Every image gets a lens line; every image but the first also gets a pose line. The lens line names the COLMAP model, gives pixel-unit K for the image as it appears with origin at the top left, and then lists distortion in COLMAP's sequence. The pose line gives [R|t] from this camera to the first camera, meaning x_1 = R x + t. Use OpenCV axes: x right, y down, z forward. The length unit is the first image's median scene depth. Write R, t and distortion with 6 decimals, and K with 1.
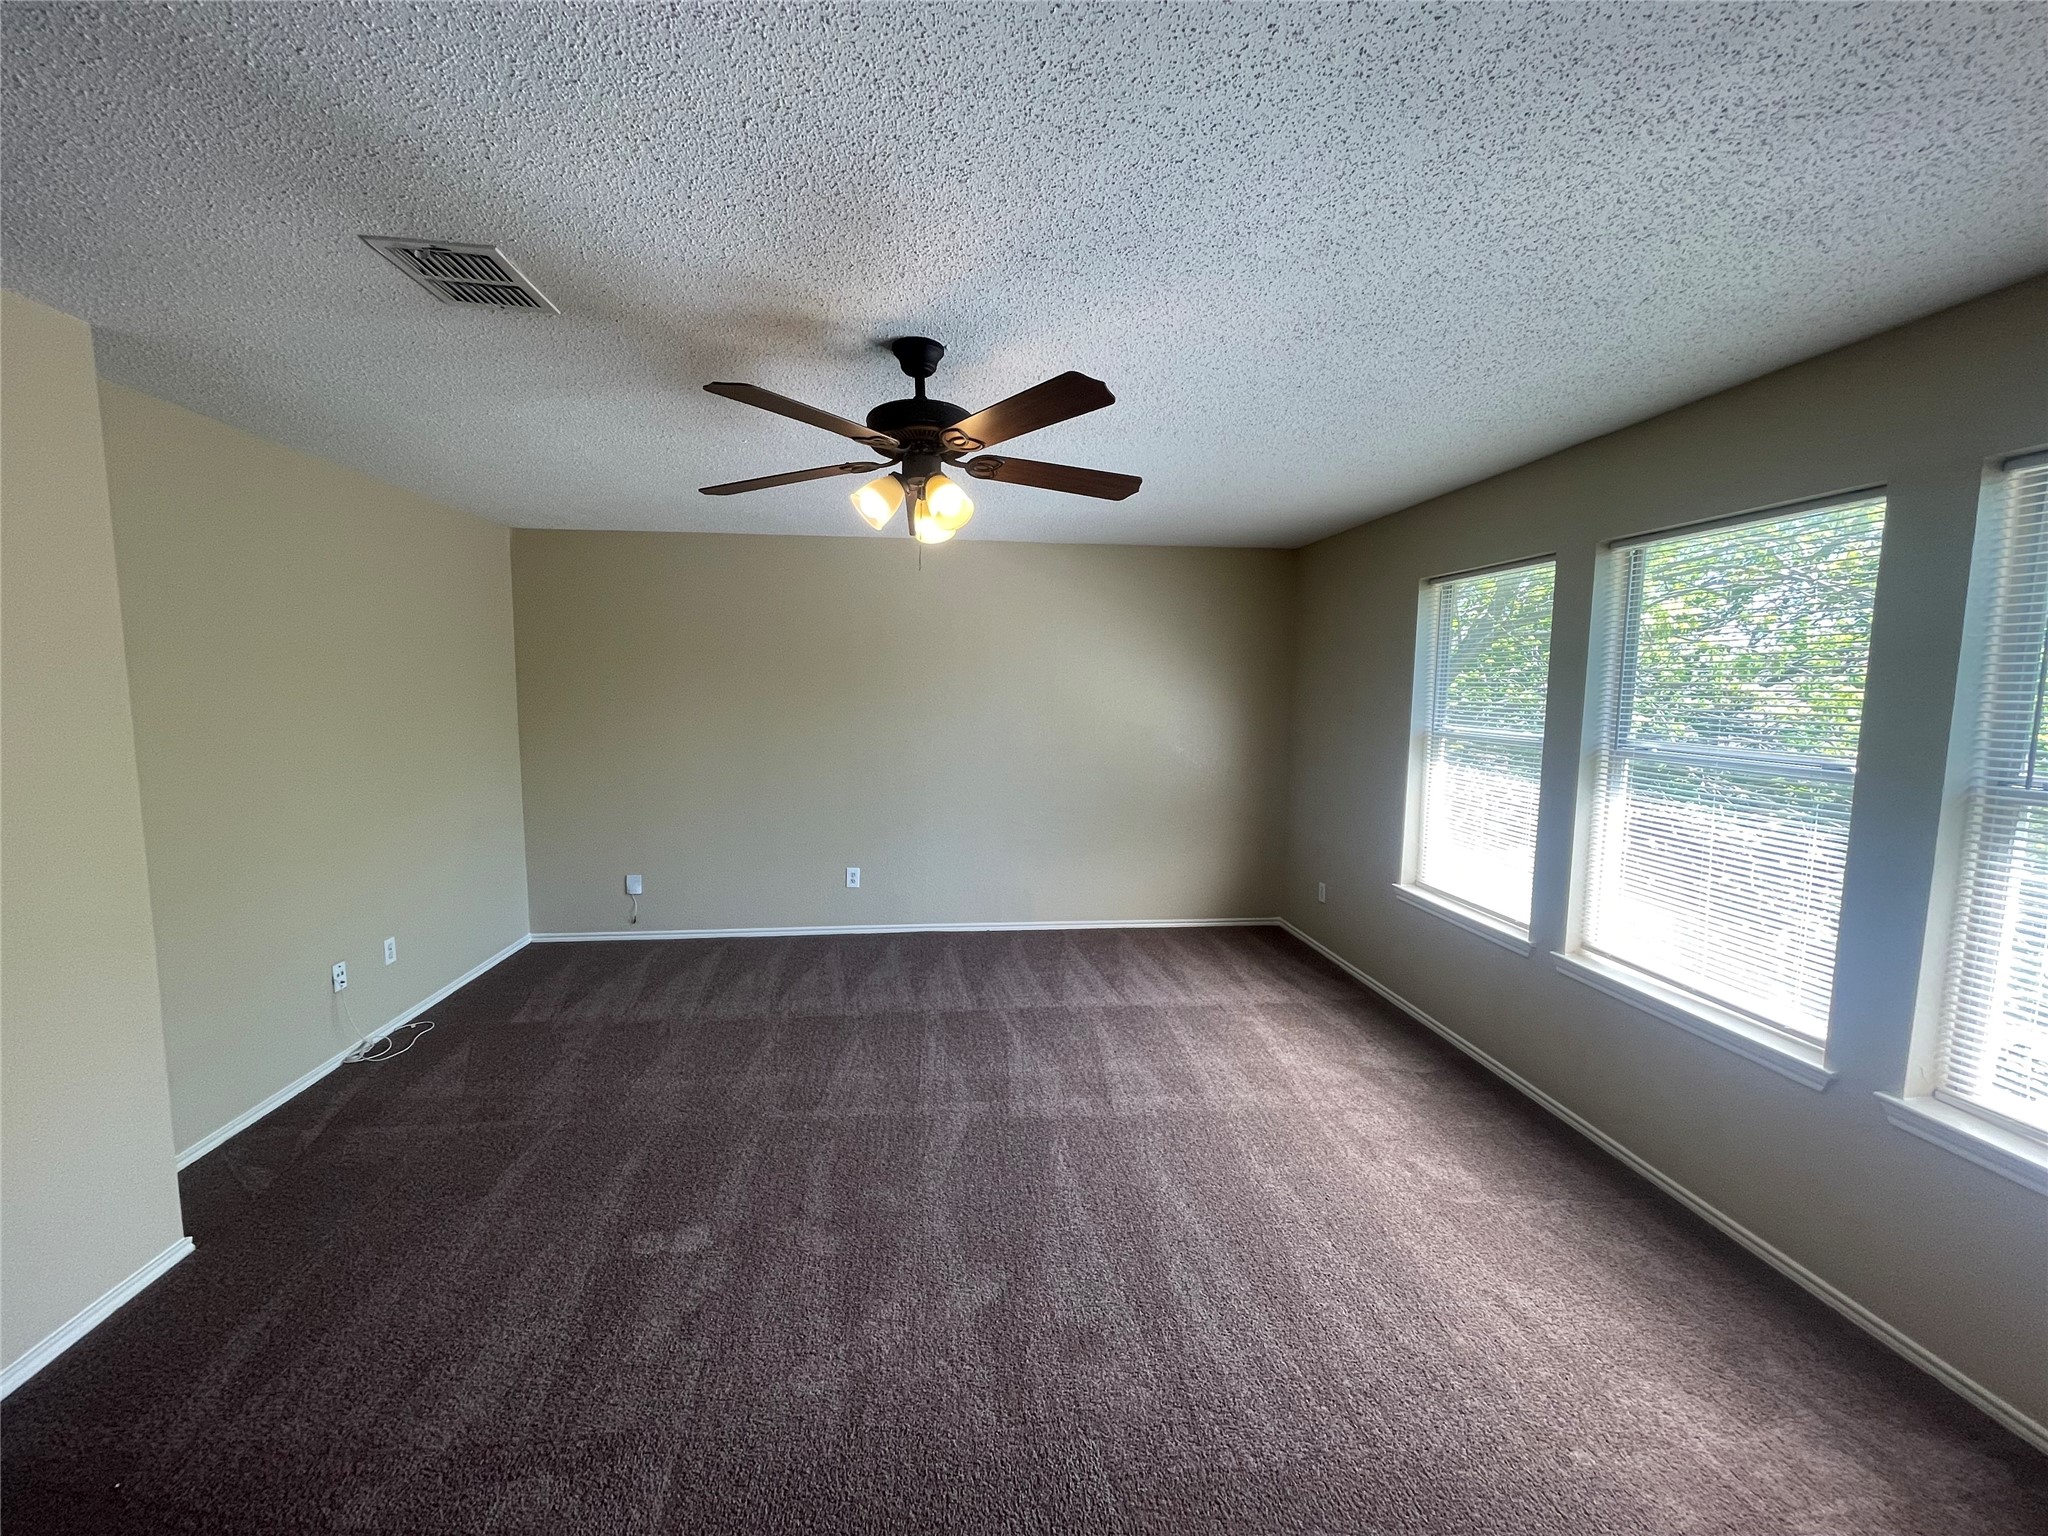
lens RADIAL K [[829.2, 0, 1014.8], [0, 829.2, 769.9], [0, 0, 1]] dist [0.001057, -0.003277]
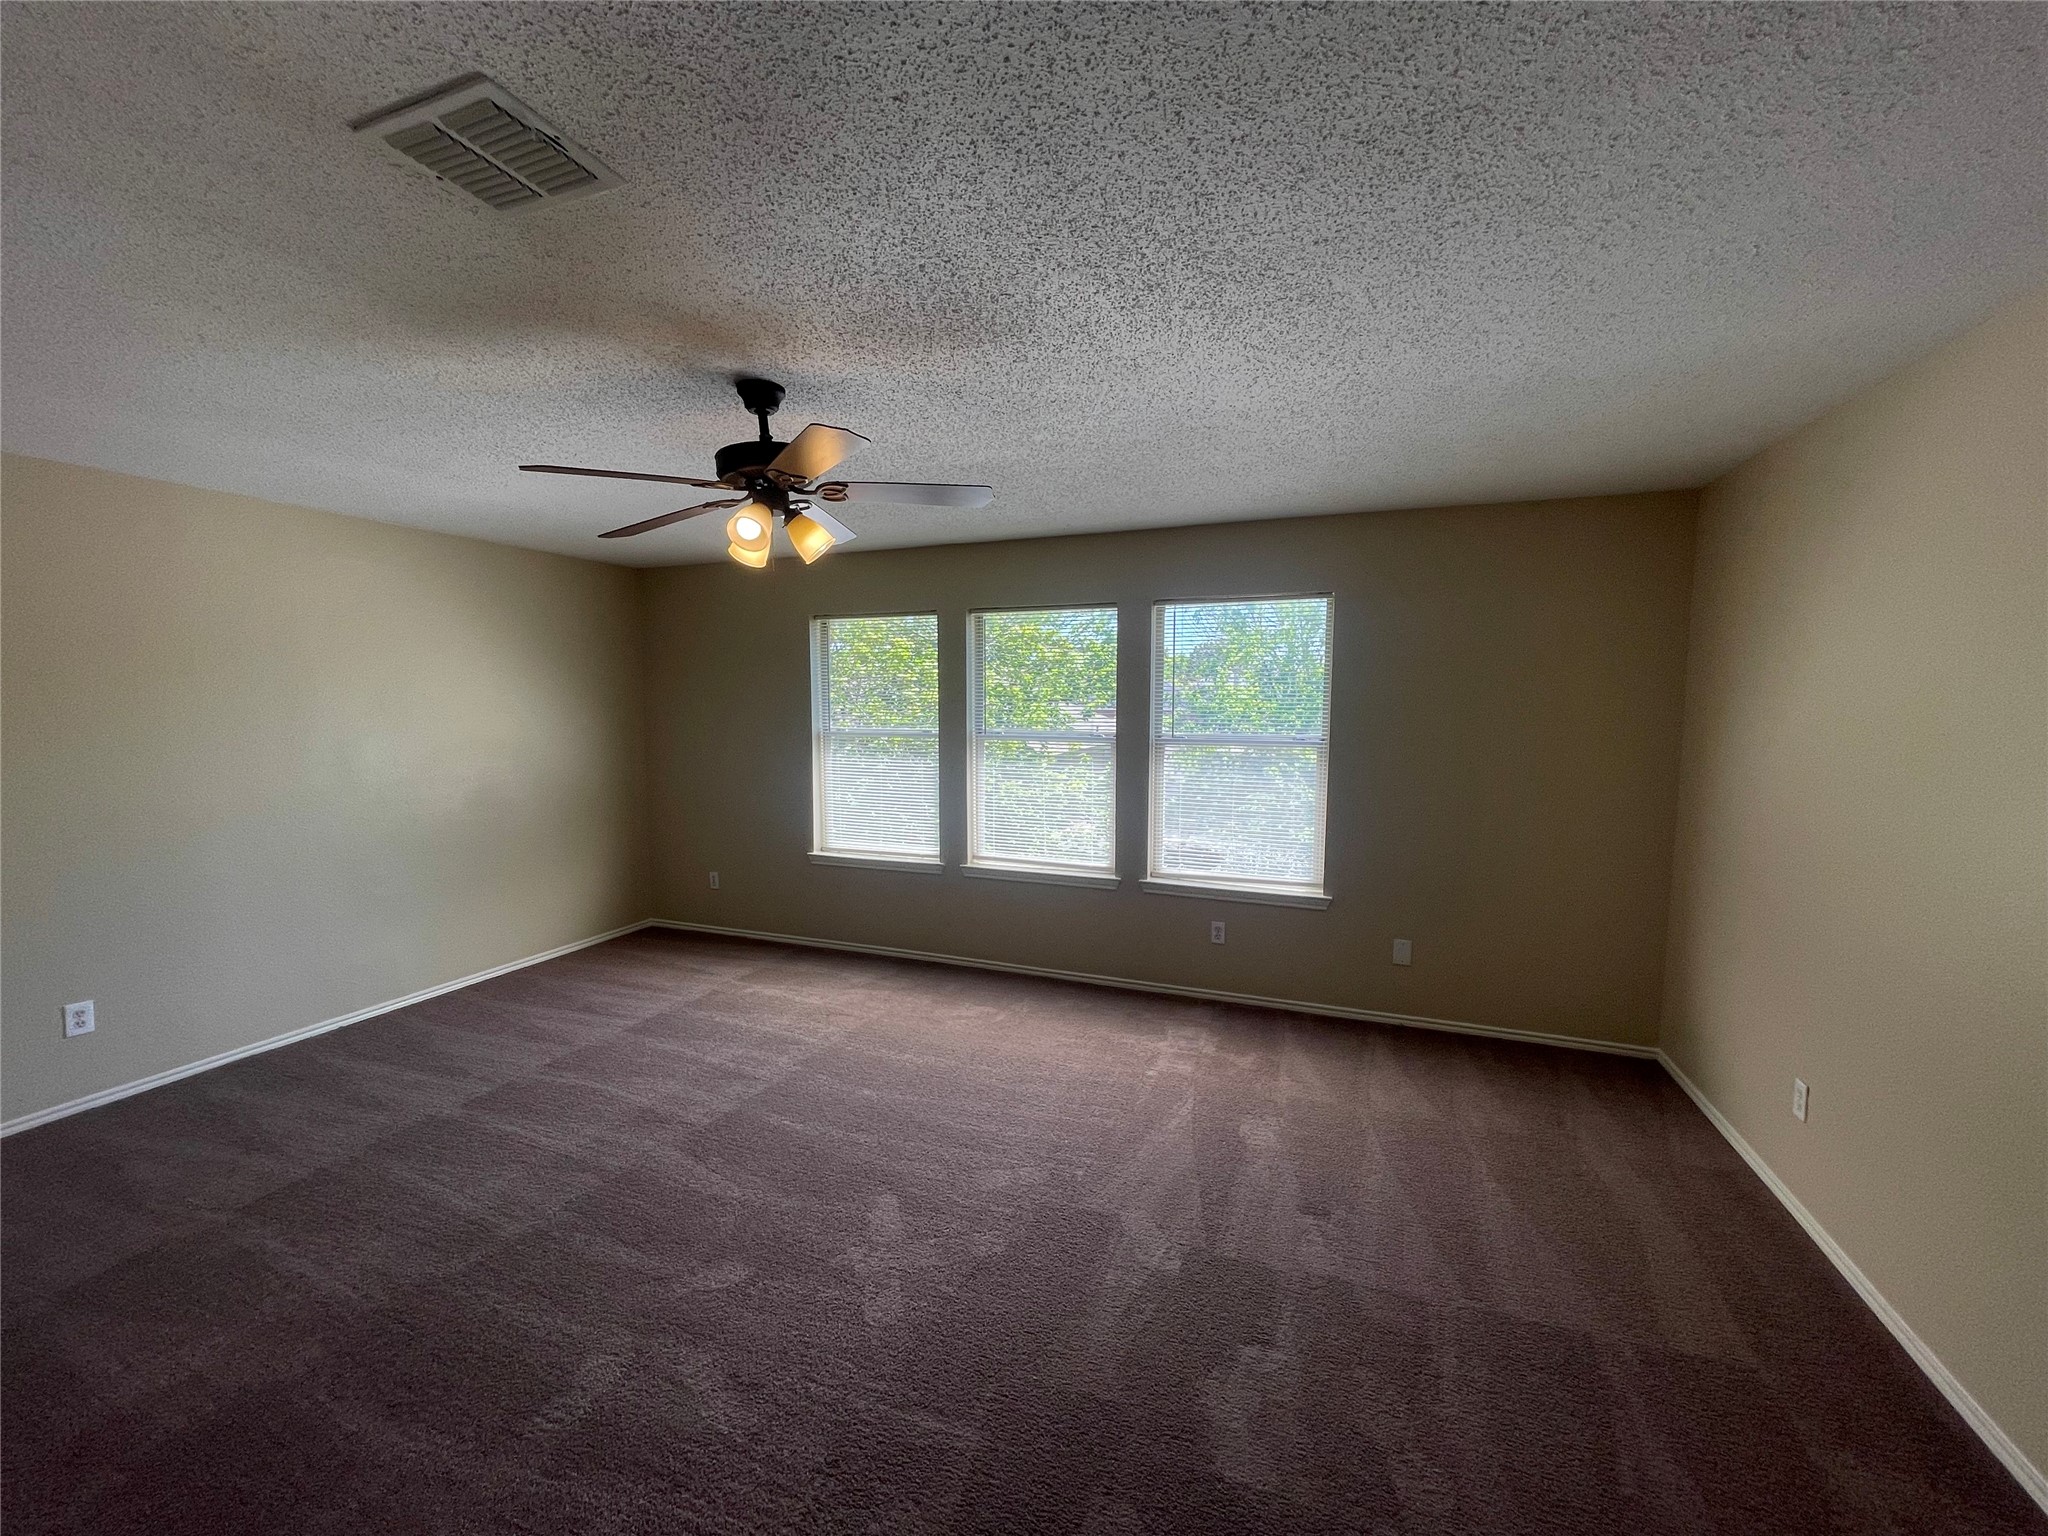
lens RADIAL K [[829.2, 0, 1014.8], [0, 829.2, 769.9], [0, 0, 1]] dist [0.001057, -0.003277]
pose [[0.461195, -0.085175, 0.883201, -0.563193], [0.097261, 0.994237, 0.045095, -0.017523], [-0.881952, 0.065103, 0.466821, 0.135058]]
